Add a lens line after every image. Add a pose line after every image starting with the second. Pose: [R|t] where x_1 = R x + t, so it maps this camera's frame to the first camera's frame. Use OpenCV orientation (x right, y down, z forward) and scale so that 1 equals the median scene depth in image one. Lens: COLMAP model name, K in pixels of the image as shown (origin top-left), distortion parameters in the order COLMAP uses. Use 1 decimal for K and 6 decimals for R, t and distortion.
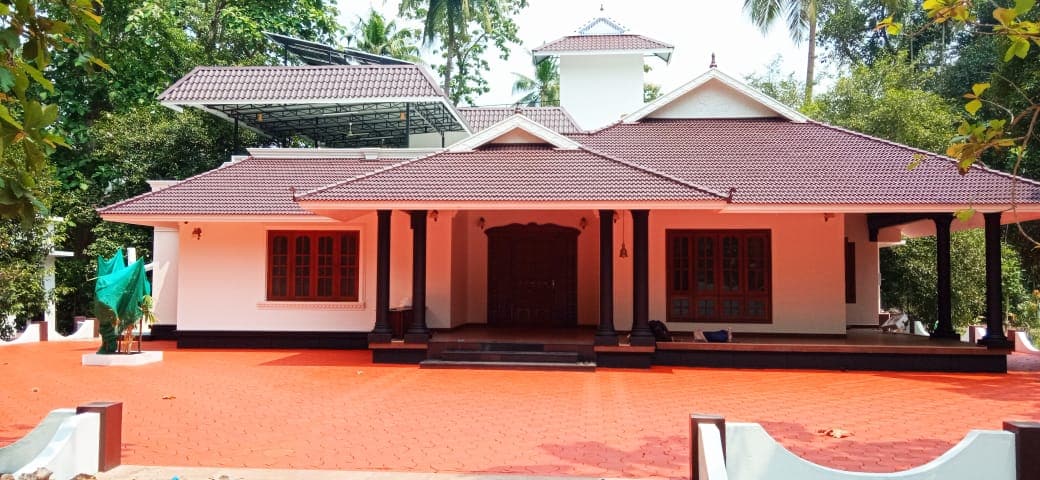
lens RADIAL K [[727.6, 0, 520.0], [0, 727.6, 240.0], [0, 0, 1]] dist [0.031076, -0.001837]
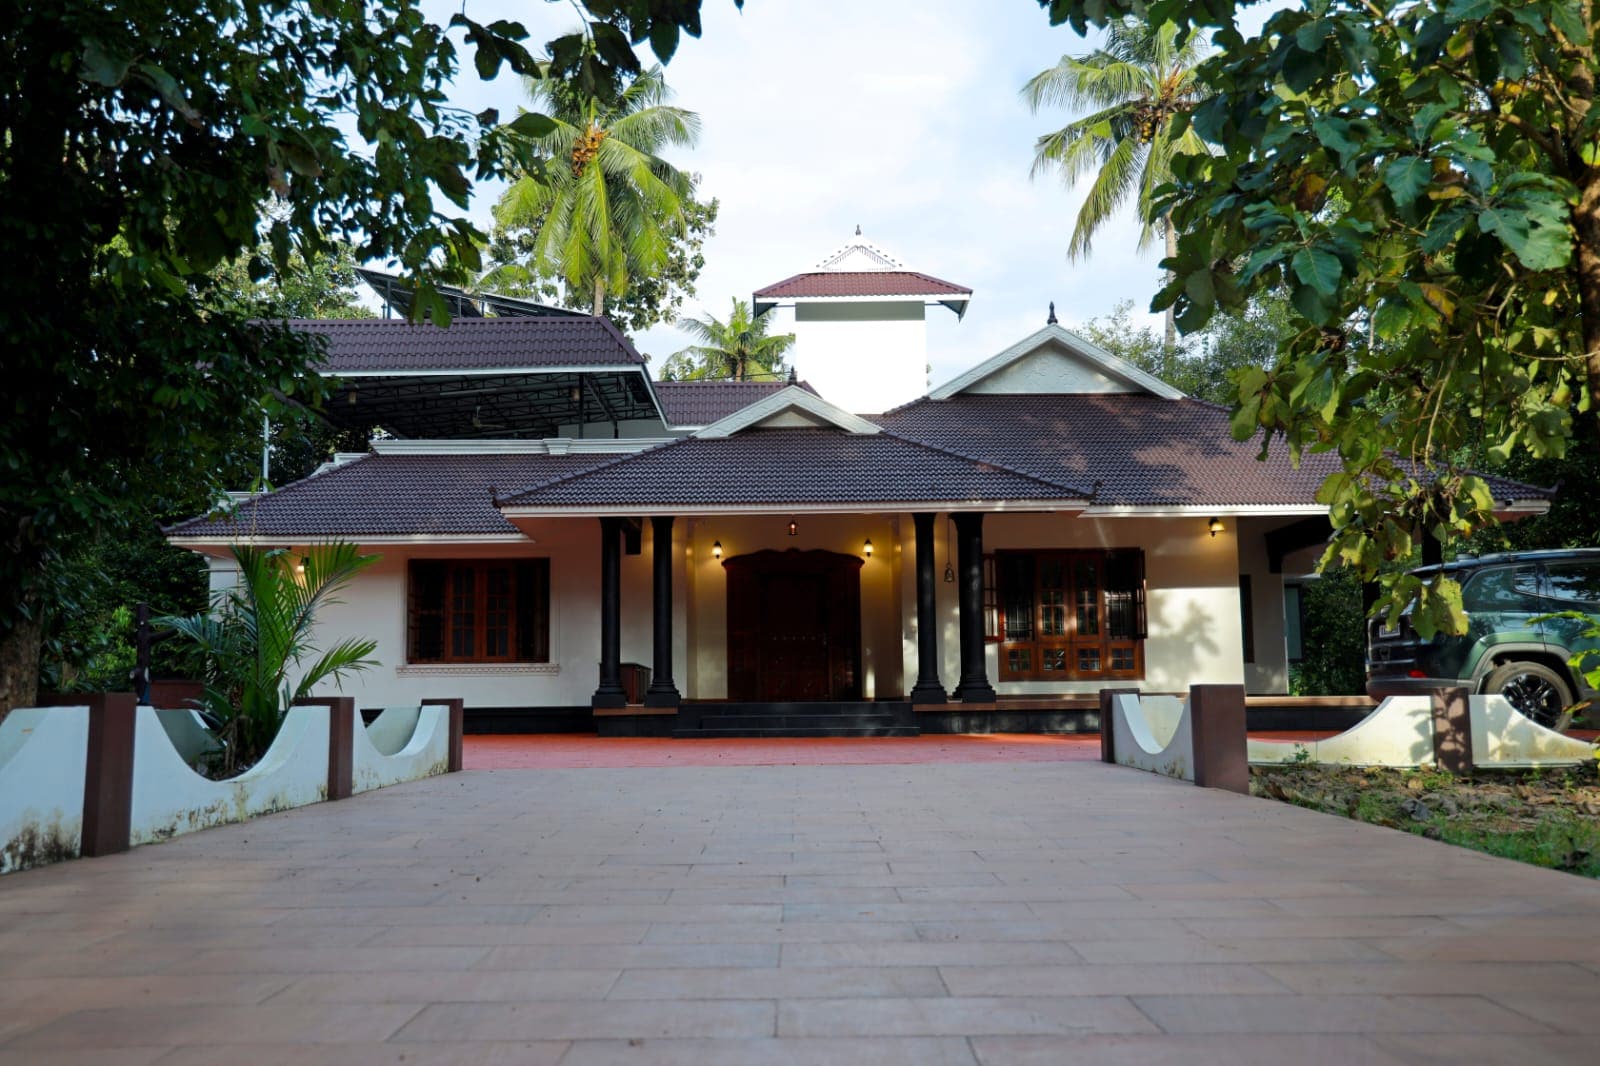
lens RADIAL K [[1296.2, 0, 772.7], [0, 1296.2, 555.8], [0, 0, 1]] dist [-0.001922, 0.003566]
pose [[0.996618, -0.011046, 0.081434, -0.111186], [0.015348, 0.998508, -0.052395, 0.051733], [-0.080734, 0.053468, 0.995301, -0.220060]]
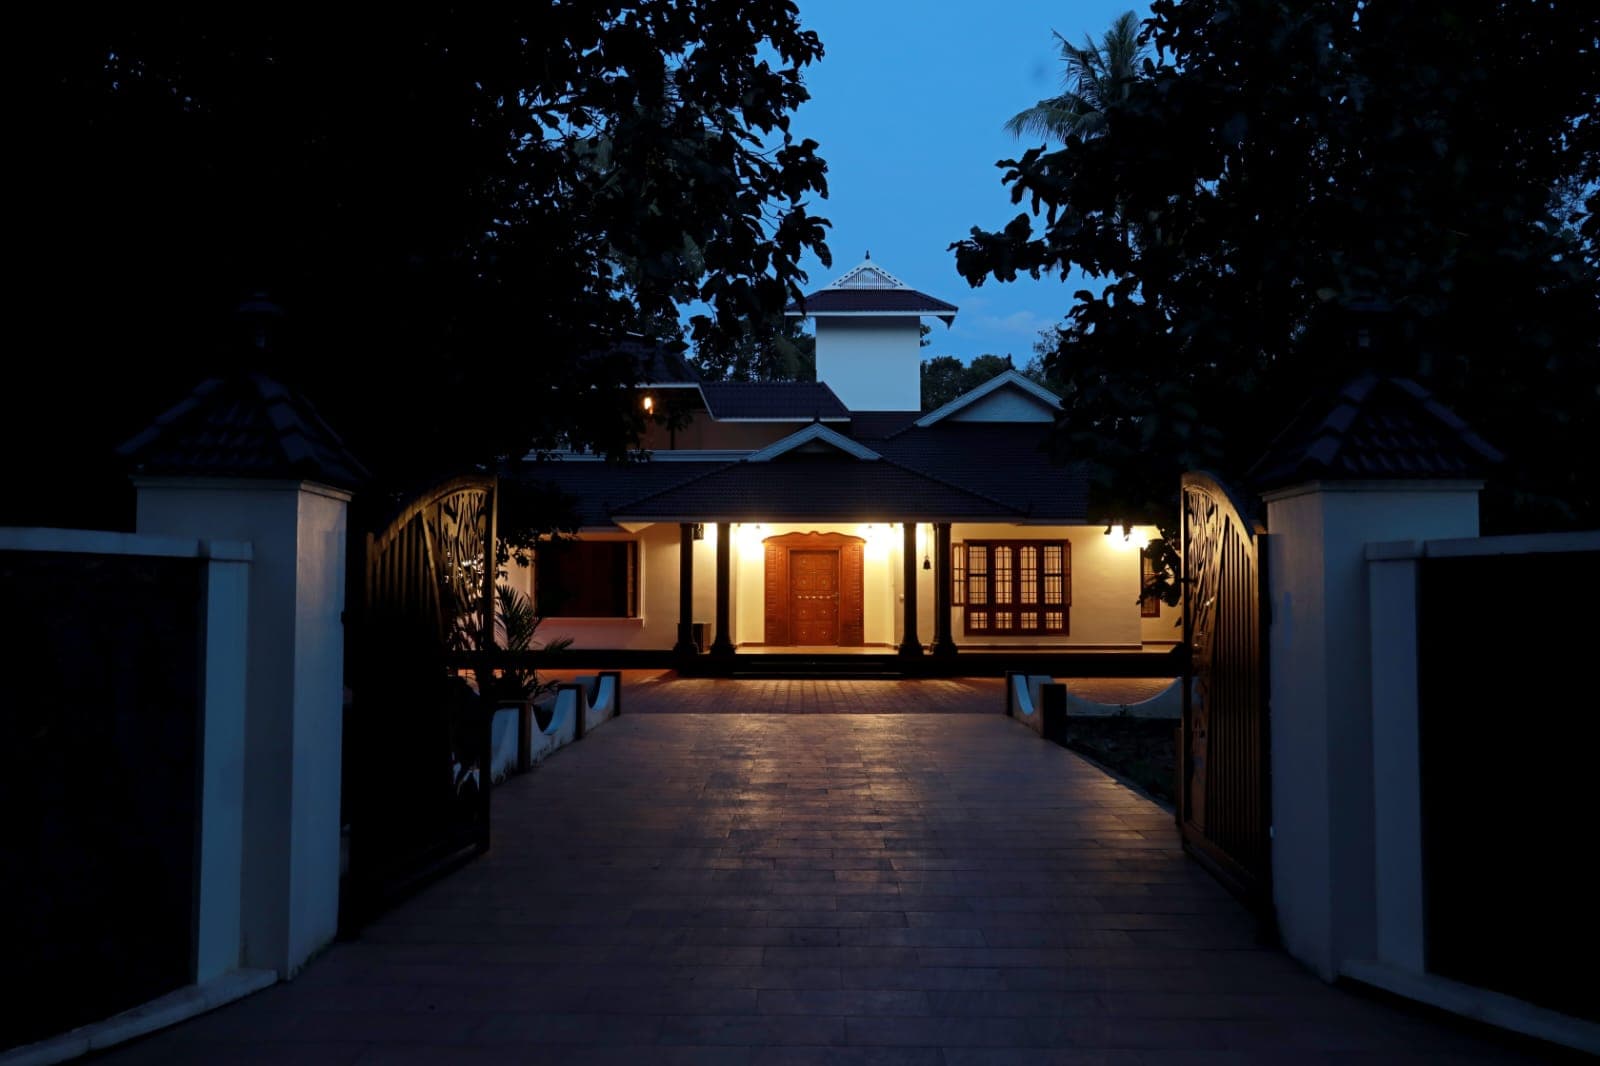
lens RADIAL K [[1174.8, 0, 800.0], [0, 1174.8, 533.0], [0, 0, 1]] dist [0.000219, 0.000414]
pose [[0.995685, -0.003286, 0.092742, -0.152266], [0.003668, 0.999985, -0.003953, -0.016283], [-0.092728, 0.004276, 0.995682, -0.509752]]
